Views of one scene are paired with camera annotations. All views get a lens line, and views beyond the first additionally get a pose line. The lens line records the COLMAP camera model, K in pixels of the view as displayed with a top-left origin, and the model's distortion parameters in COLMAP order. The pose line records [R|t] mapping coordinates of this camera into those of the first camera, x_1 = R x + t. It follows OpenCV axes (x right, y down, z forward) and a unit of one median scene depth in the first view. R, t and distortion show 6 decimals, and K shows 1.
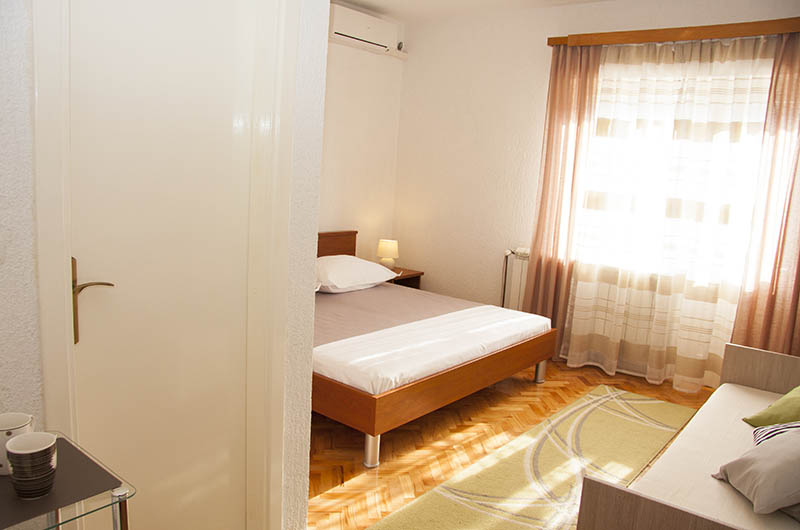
lens RADIAL K [[623.9, 0, 395.9], [0, 623.9, 268.1], [0, 0, 1]] dist [-0.174456, 0.126608]
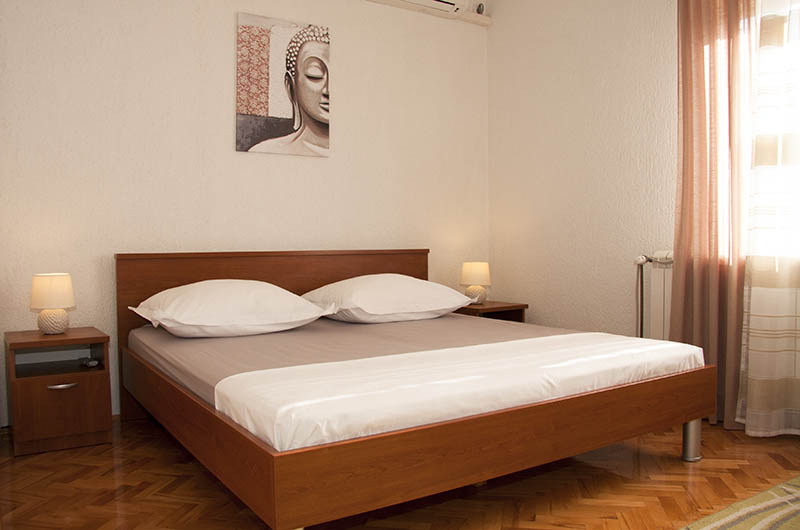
lens RADIAL K [[633.6, 0, 398.9], [0, 633.6, 277.1], [0, 0, 1]] dist [-0.173951, 0.128895]
pose [[0.948939, -0.055978, -0.310452, 0.154785], [0.012020, 0.989831, -0.141738, 0.090263], [0.315229, 0.130769, 0.939963, 0.347141]]
